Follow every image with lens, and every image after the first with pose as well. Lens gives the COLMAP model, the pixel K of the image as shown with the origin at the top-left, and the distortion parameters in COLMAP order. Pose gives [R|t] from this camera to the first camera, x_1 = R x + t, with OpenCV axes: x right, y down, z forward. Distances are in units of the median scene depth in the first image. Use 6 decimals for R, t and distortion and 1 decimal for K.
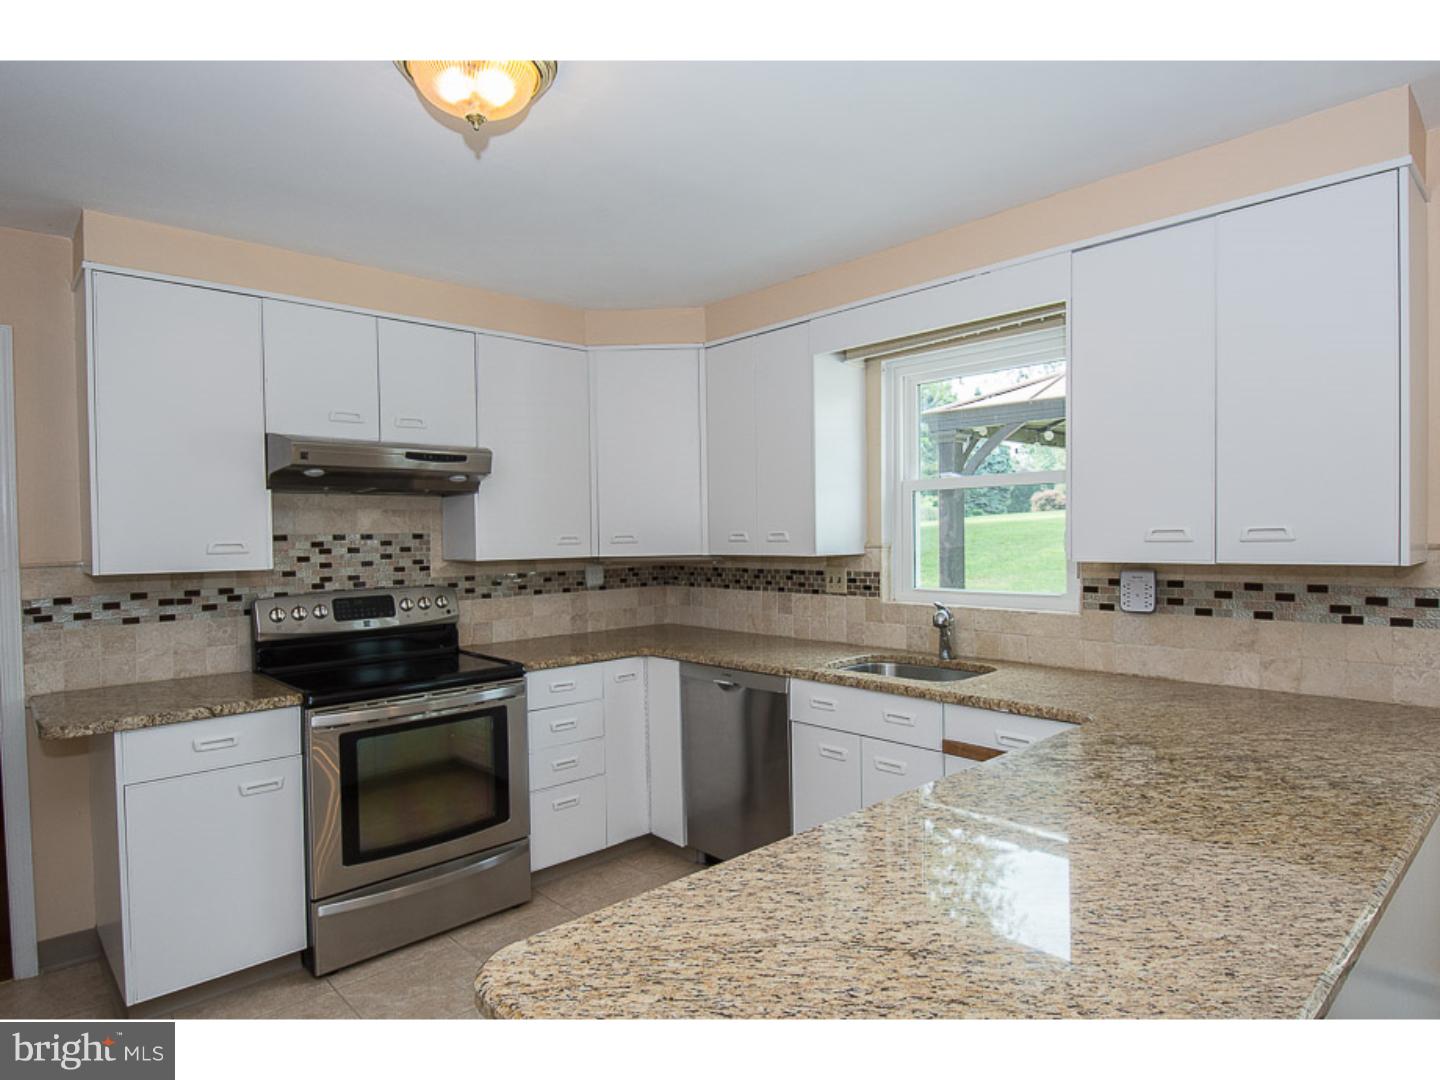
lens RADIAL K [[790.2, 0, 720.0], [0, 790.2, 540.0], [0, 0, 1]] dist [-0.001503, -0.001222]
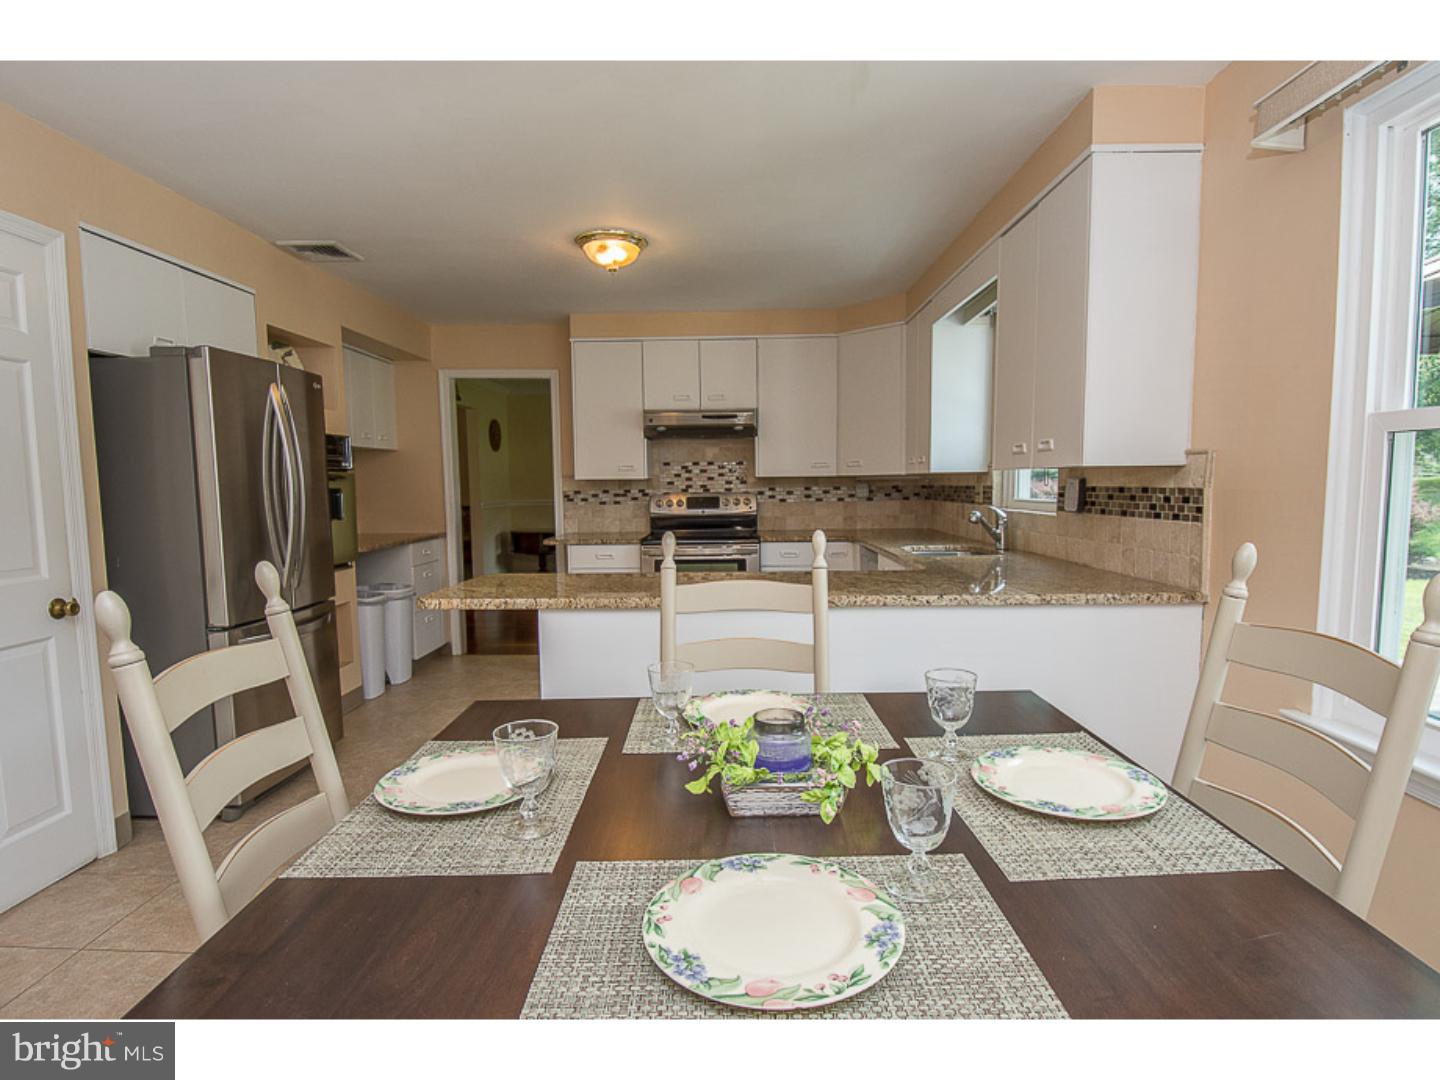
lens RADIAL K [[790.2, 0, 720.0], [0, 790.2, 540.0], [0, 0, 1]] dist [-0.001503, -0.001222]
pose [[0.712870, 0.055111, -0.699127, 0.826450], [-0.002455, 0.997097, 0.076097, 0.033042], [0.701292, -0.052531, 0.710936, -0.251942]]
